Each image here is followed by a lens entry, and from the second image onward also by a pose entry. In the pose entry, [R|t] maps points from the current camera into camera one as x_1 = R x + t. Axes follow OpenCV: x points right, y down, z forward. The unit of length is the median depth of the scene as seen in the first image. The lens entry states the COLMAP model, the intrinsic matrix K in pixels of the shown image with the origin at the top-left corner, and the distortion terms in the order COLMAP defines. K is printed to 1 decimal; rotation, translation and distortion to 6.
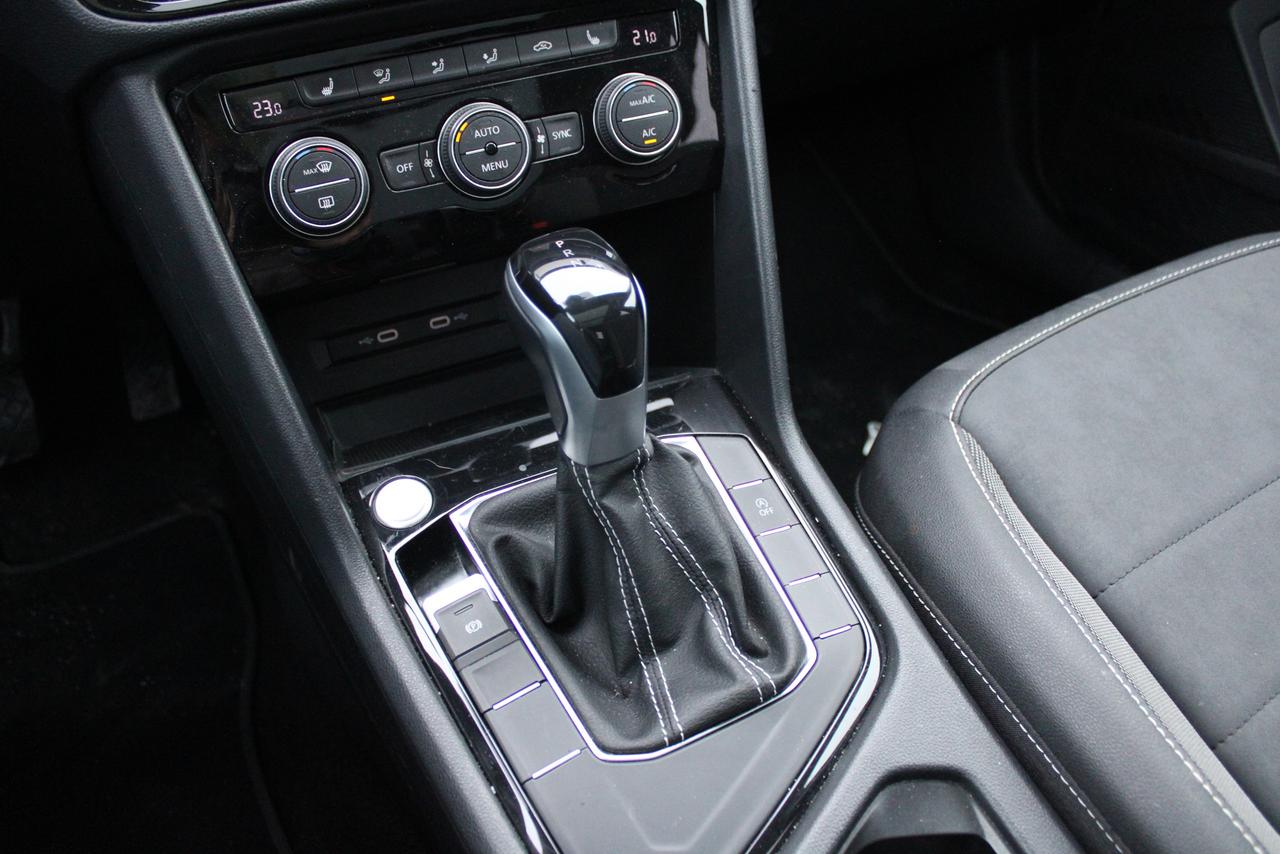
lens RADIAL K [[1073.9, 0, 641.2], [0, 1073.9, 427.7], [0, 0, 1]] dist [-0.136650, 0.087871]
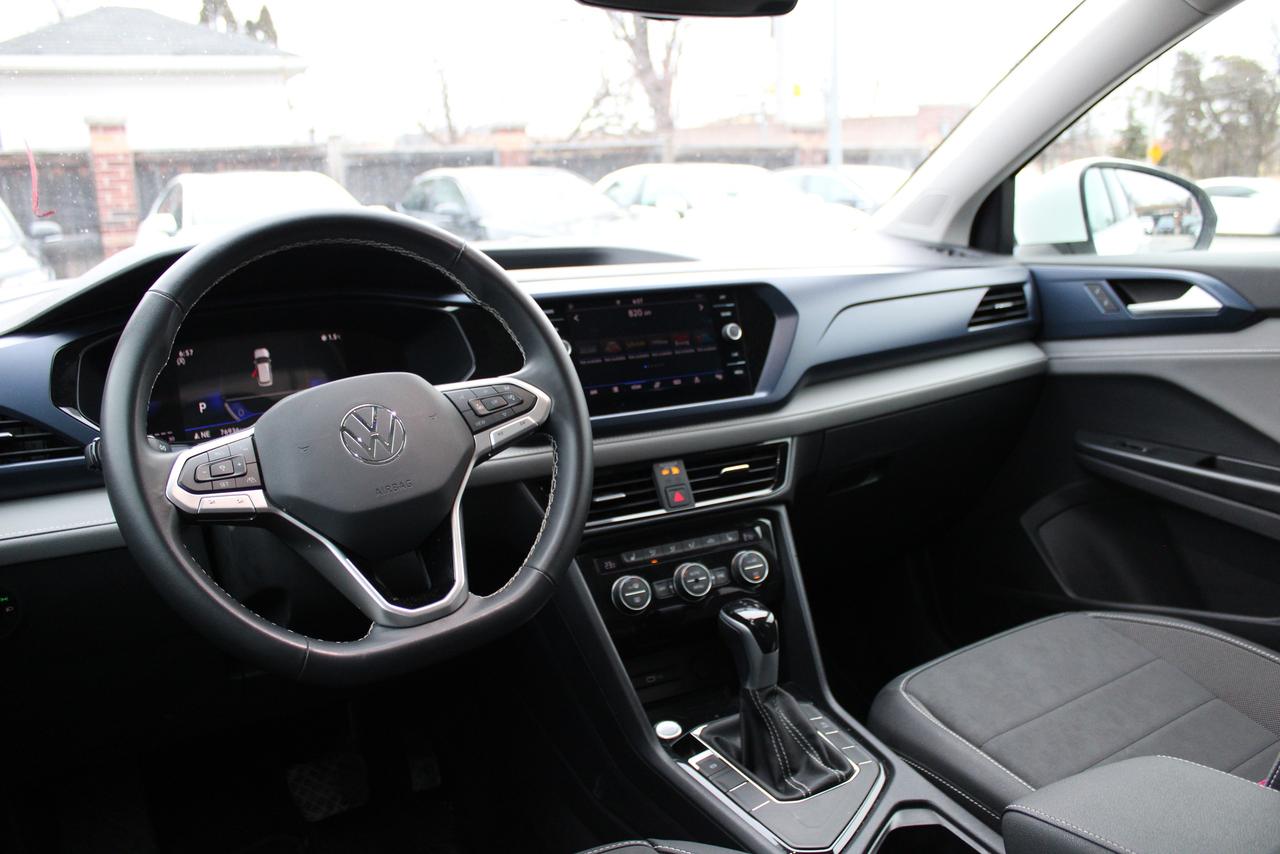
lens RADIAL K [[1073.9, 0, 633.2], [0, 1073.9, 428.3], [0, 0, 1]] dist [-0.136650, 0.087871]
pose [[0.997658, -0.046198, 0.050440, -0.399828], [0.065433, 0.859417, -0.507071, 0.688810], [-0.019924, 0.509184, 0.860427, -1.319204]]
